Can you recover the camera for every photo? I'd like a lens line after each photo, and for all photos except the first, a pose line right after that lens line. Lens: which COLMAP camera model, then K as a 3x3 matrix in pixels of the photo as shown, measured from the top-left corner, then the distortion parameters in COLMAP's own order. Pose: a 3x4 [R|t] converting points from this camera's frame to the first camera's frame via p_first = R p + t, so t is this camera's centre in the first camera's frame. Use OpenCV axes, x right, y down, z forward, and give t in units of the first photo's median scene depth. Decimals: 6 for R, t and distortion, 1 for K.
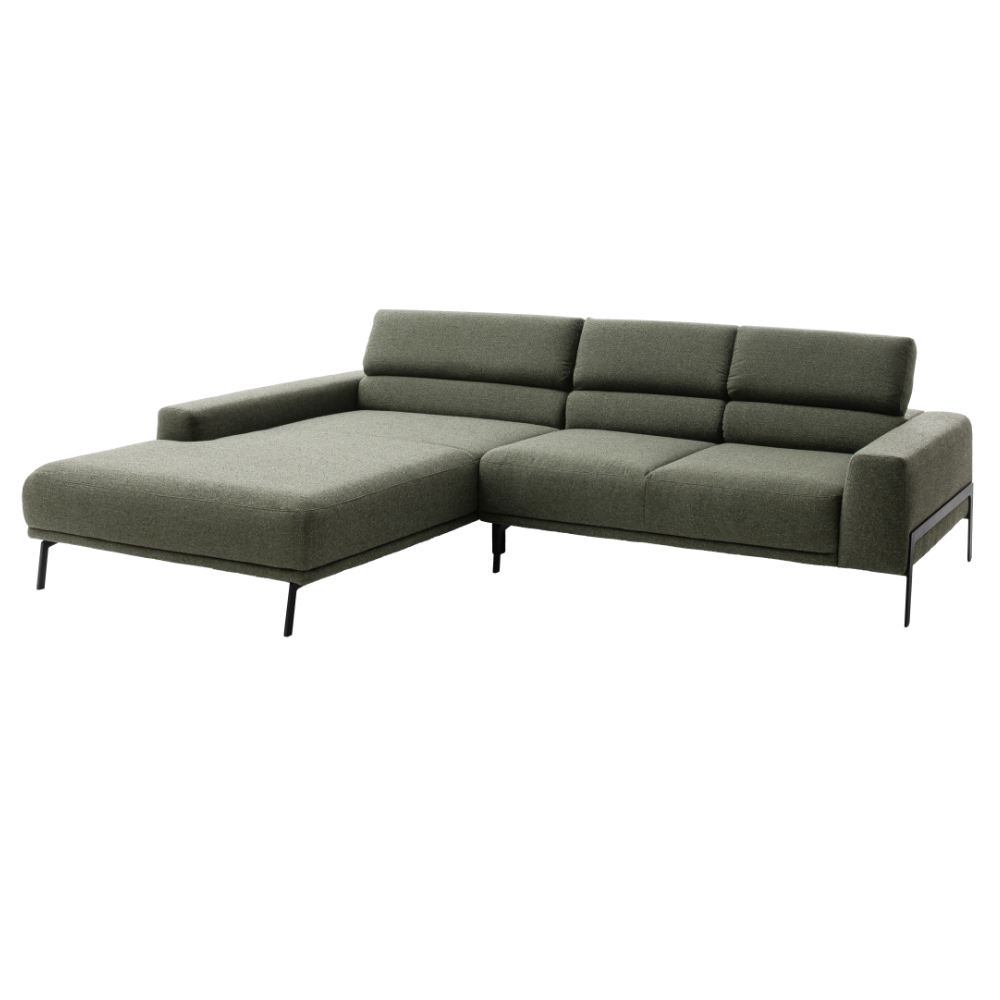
lens RADIAL K [[1375.5, 0, 500.0], [0, 1375.5, 500.0], [0, 0, 1]] dist [0.001380, 0.010358]
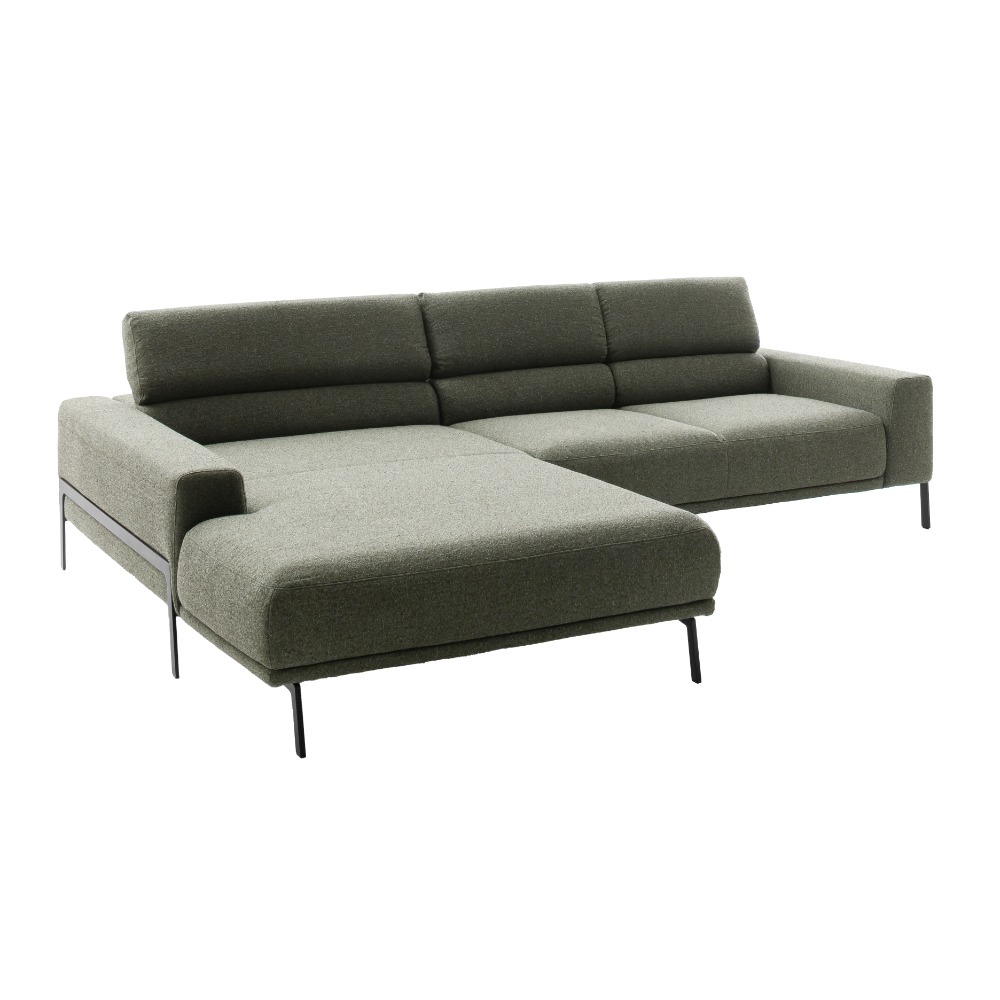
lens RADIAL K [[1662.0, 0, 500.0], [0, 1662.0, 500.0], [0, 0, 1]] dist [0.007235, 0.006075]
pose [[0.548199, -0.184793, 0.815677, -0.885634], [0.191472, 0.977112, 0.092683, -0.107992], [-0.814135, 0.105371, 0.571035, 0.449199]]
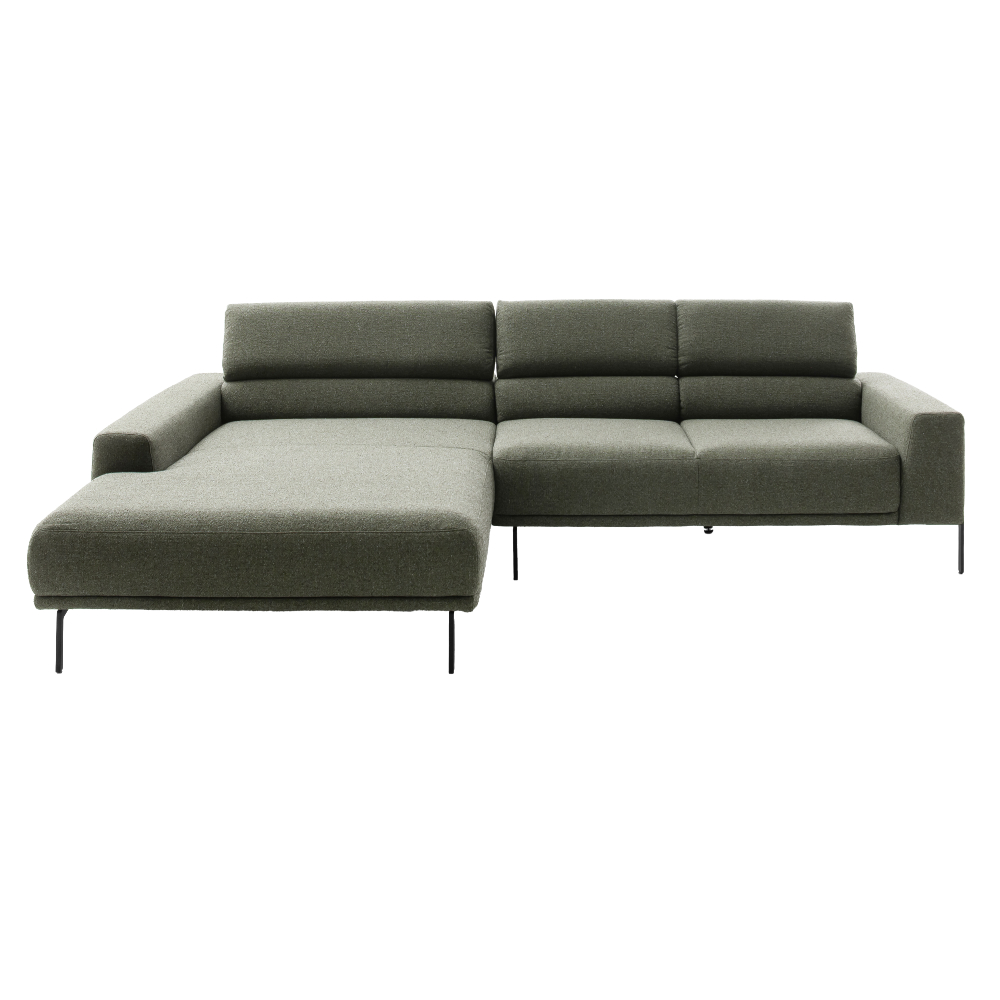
lens RADIAL K [[1502.1, 0, 446.2], [0, 1502.1, 498.6], [0, 0, 1]] dist [-0.036088, -0.040252]
pose [[0.892651, -0.105923, 0.438126, -0.492233], [0.108423, 0.993916, 0.019389, -0.026338], [-0.437514, 0.030195, 0.898705, 0.123355]]
